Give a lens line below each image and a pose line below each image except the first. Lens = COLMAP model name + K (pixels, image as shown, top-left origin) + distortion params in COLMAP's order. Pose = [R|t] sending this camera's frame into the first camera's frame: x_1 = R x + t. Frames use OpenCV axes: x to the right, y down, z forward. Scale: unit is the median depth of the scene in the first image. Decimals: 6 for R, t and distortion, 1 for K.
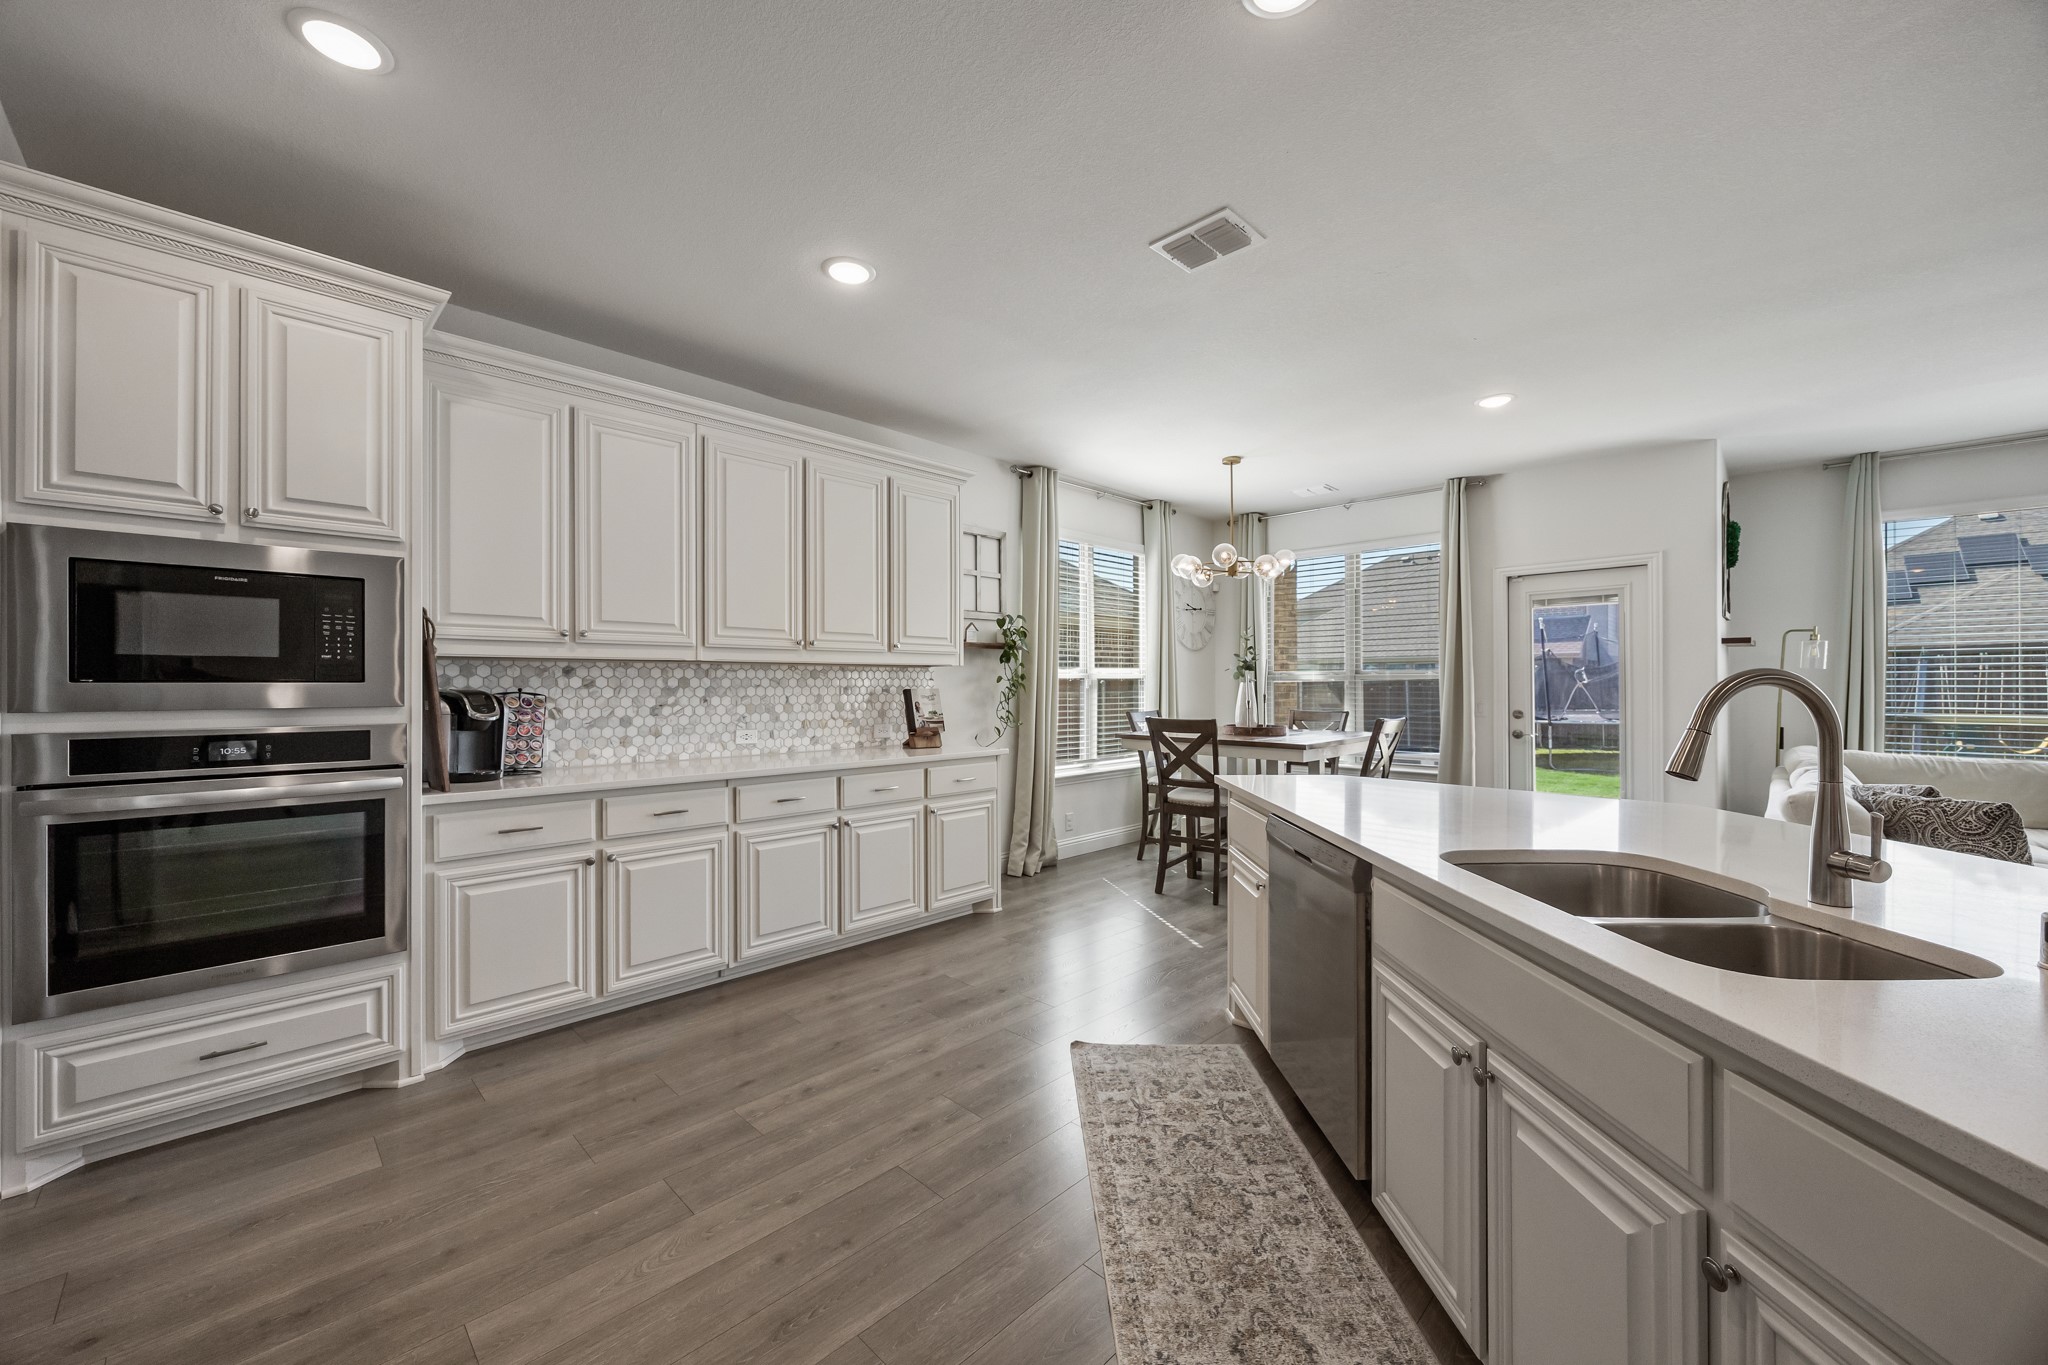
lens RADIAL K [[793.3, 0, 1027.8], [0, 793.3, 676.7], [0, 0, 1]] dist [0.000466, -0.000064]
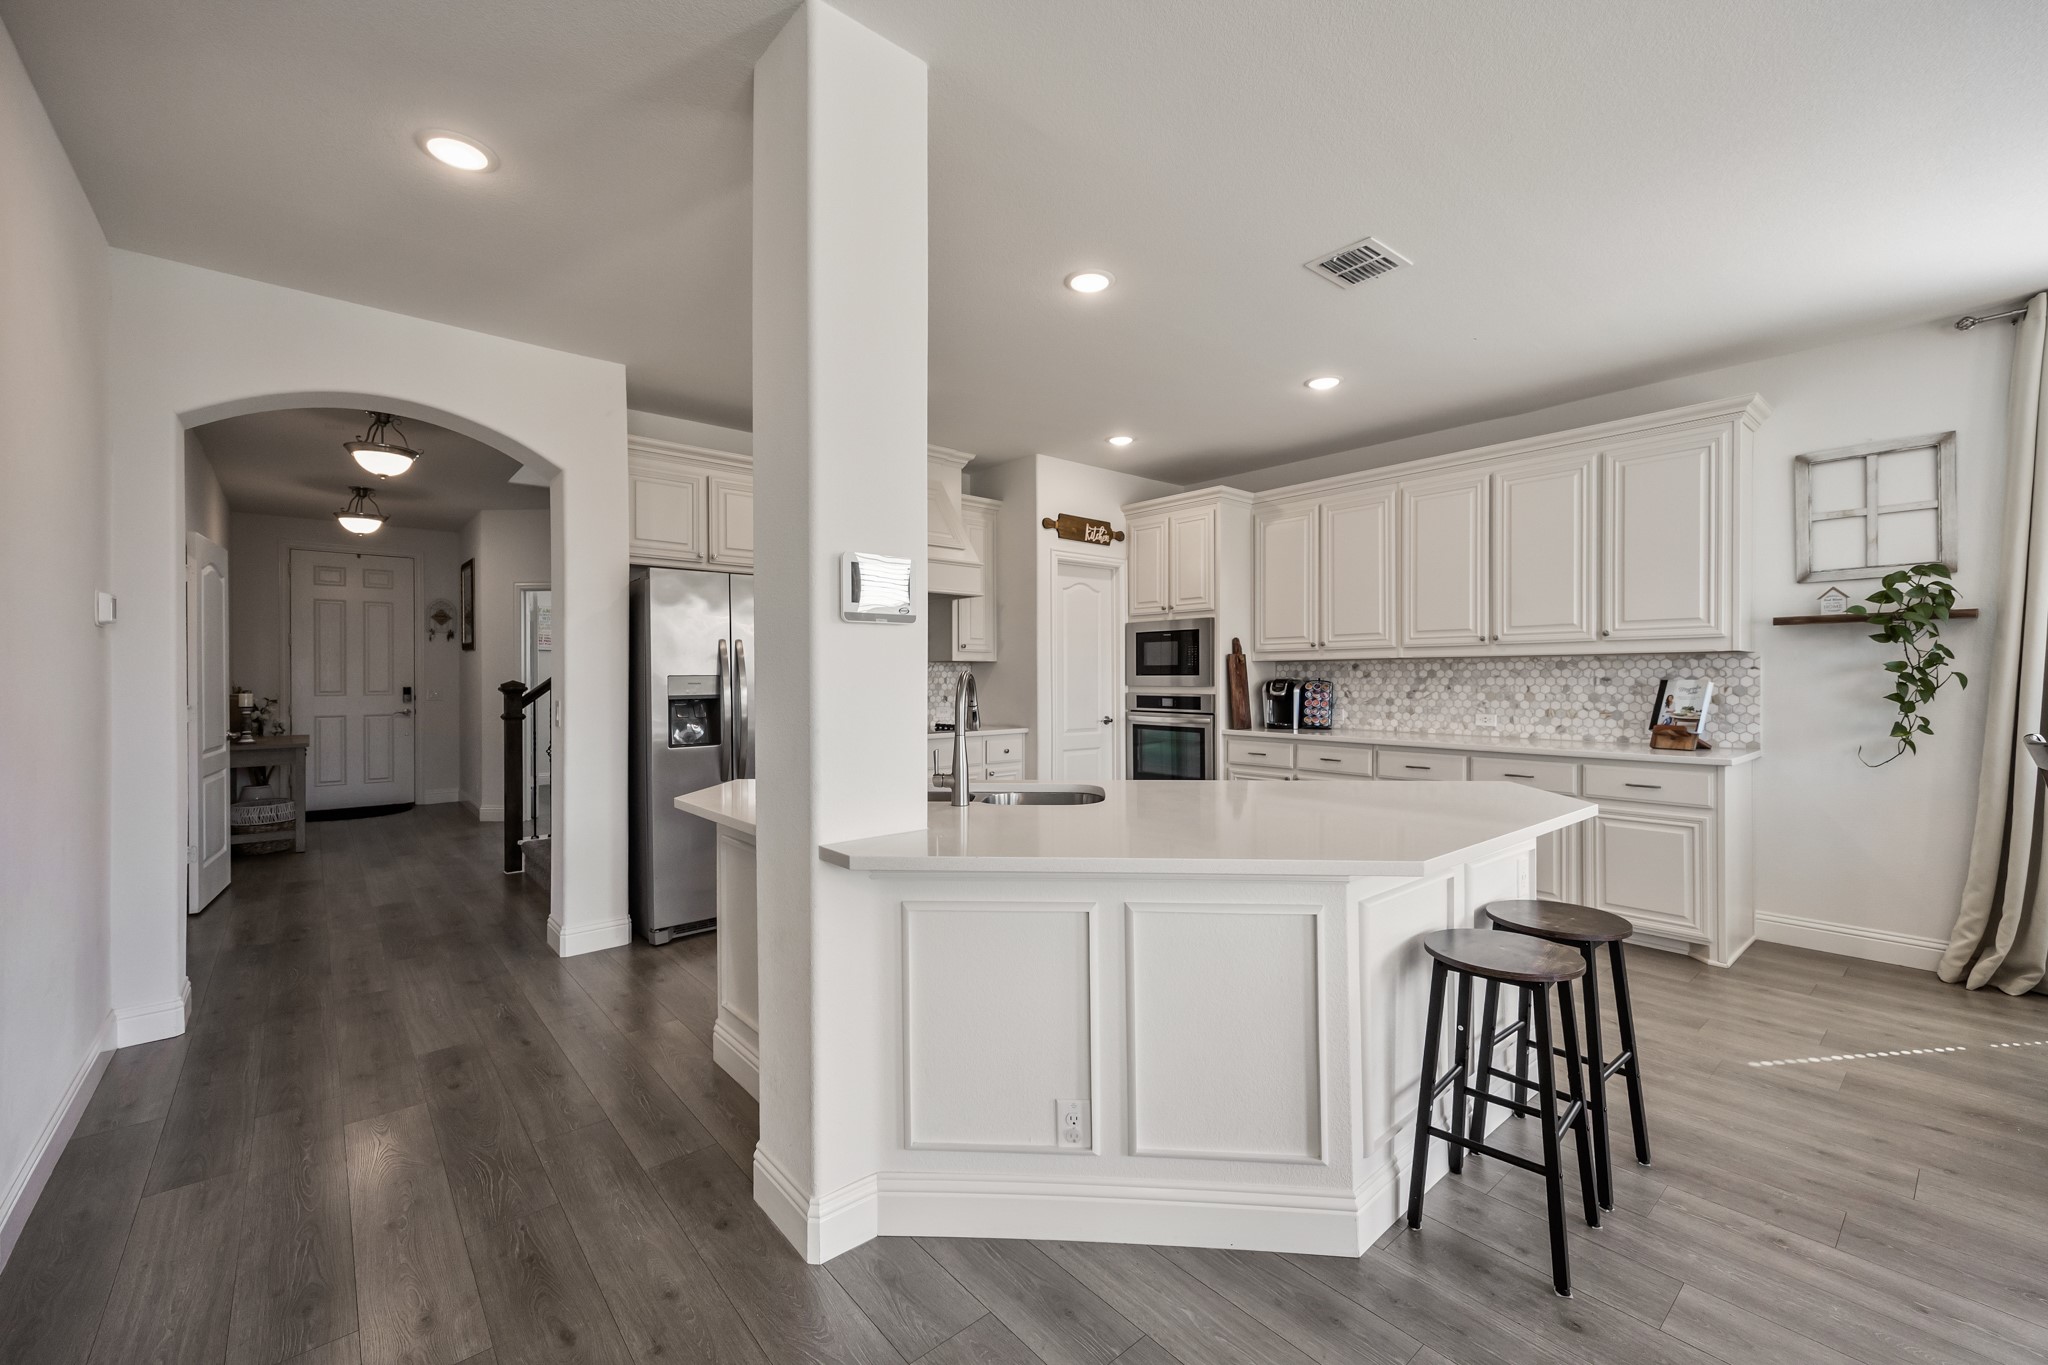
lens RADIAL K [[793.3, 0, 1027.8], [0, 793.3, 676.7], [0, 0, 1]] dist [0.000466, -0.000064]
pose [[-0.089737, 0.001868, -0.995964, 0.935369], [0.013844, 0.999904, 0.000628, 0.002024], [0.995869, -0.013731, -0.089754, 0.464955]]
